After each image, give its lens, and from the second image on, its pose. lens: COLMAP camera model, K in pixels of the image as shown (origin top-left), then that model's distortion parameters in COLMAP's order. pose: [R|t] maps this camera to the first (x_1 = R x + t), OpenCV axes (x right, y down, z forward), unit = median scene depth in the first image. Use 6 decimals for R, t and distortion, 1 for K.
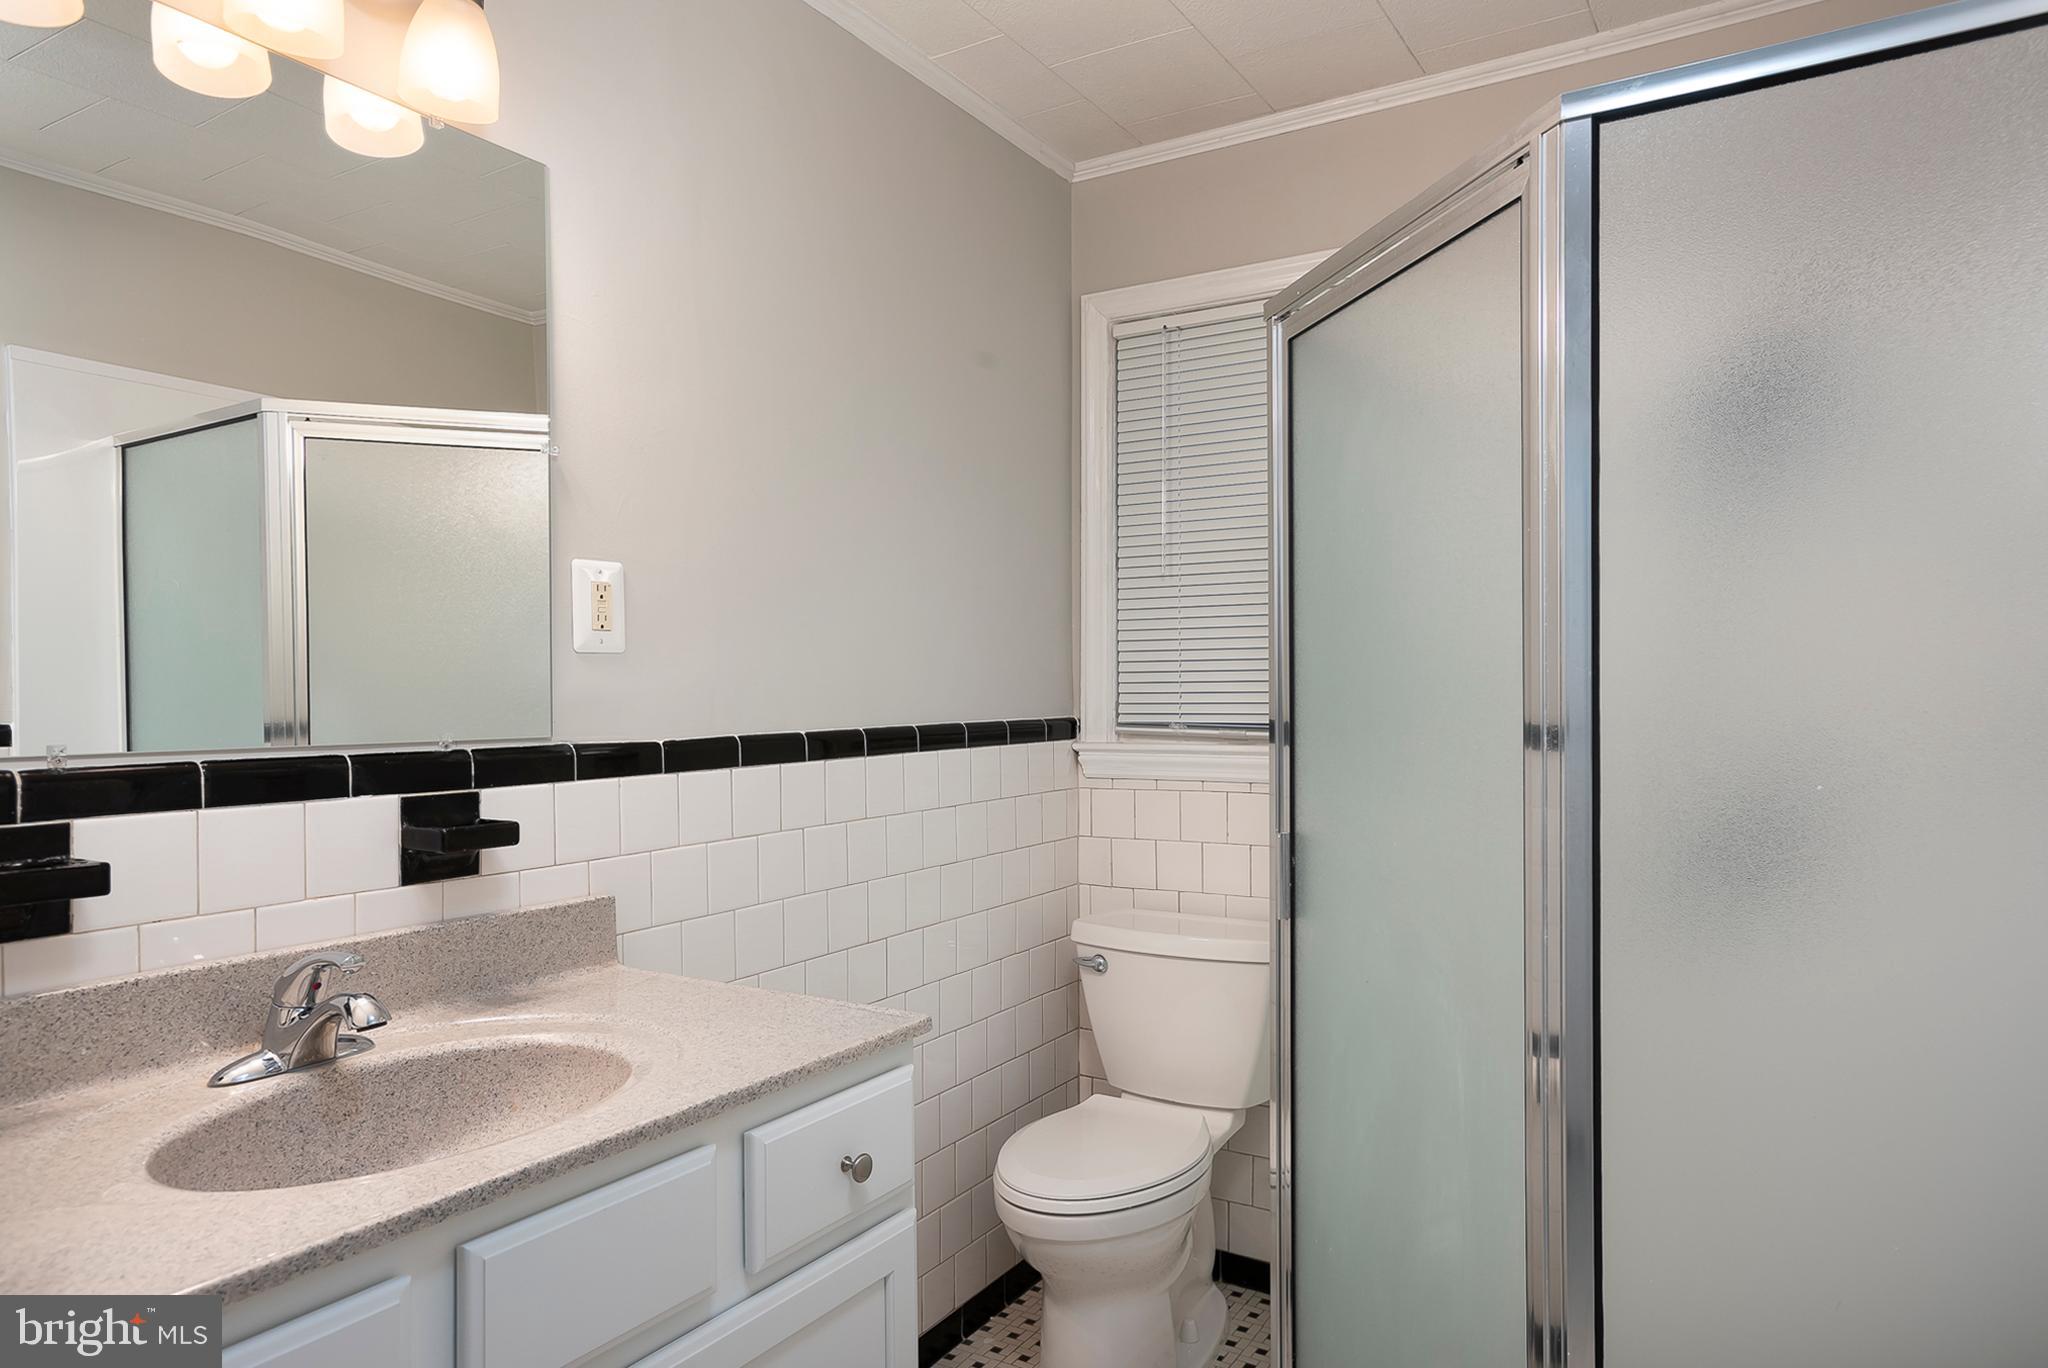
lens RADIAL K [[1294.2, 0, 1018.1], [0, 1294.2, 690.5], [0, 0, 1]] dist [0.003202, 0.000599]
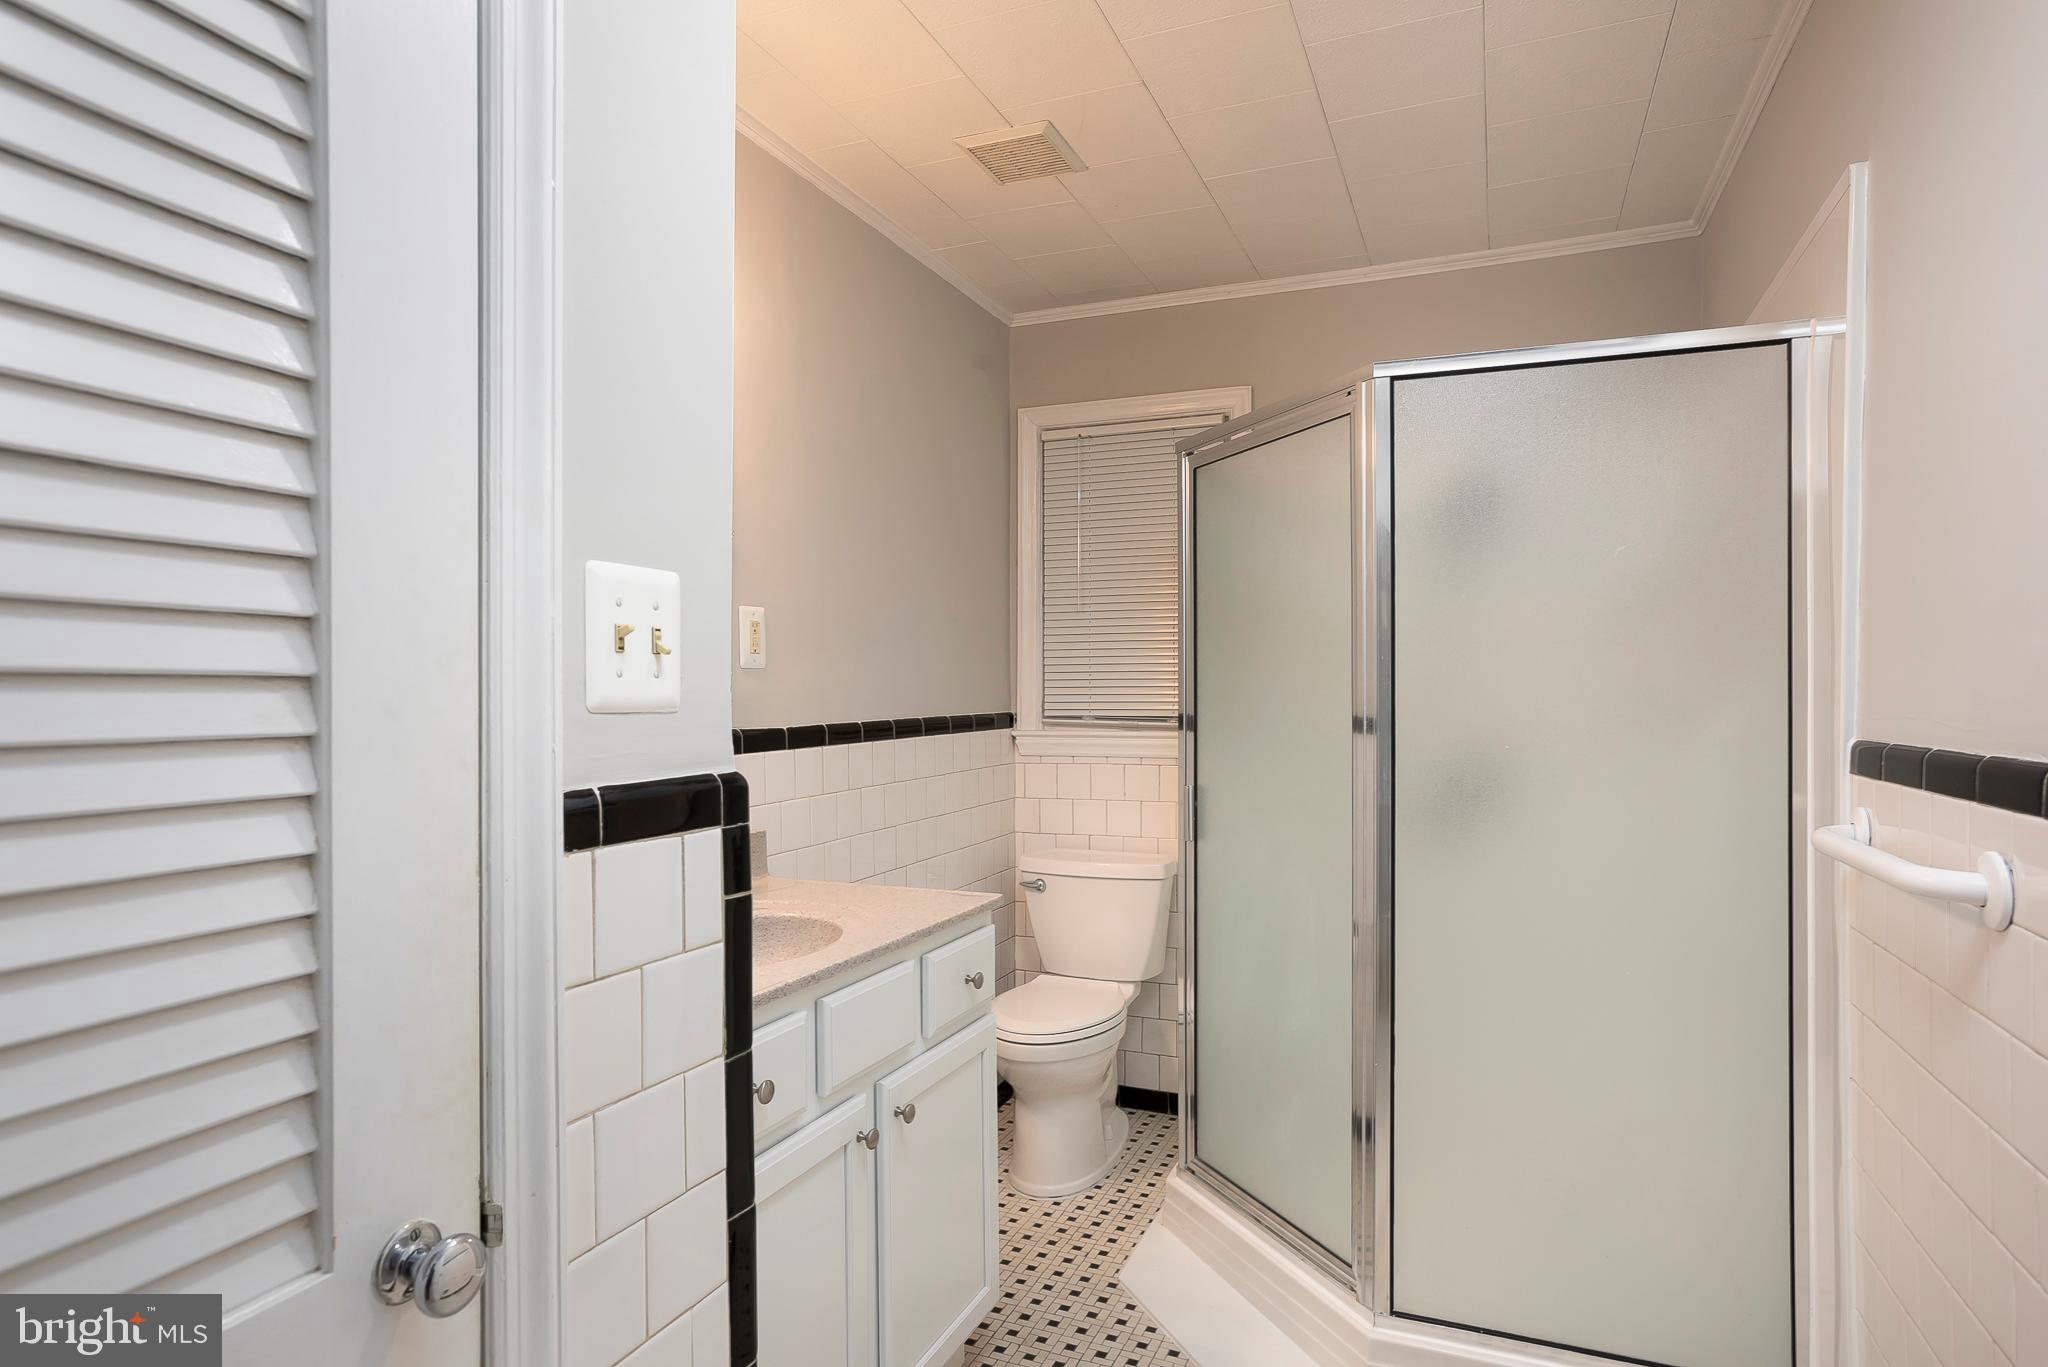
lens RADIAL K [[1142.6, 0, 1024.0], [0, 1142.6, 683.5], [0, 0, 1]] dist [-0.000979, -0.000067]
pose [[0.988293, 0.005260, 0.152479, -0.168805], [-0.004585, 0.999978, -0.004781, -0.005260], [-0.152501, 0.004026, 0.988295, -0.275168]]
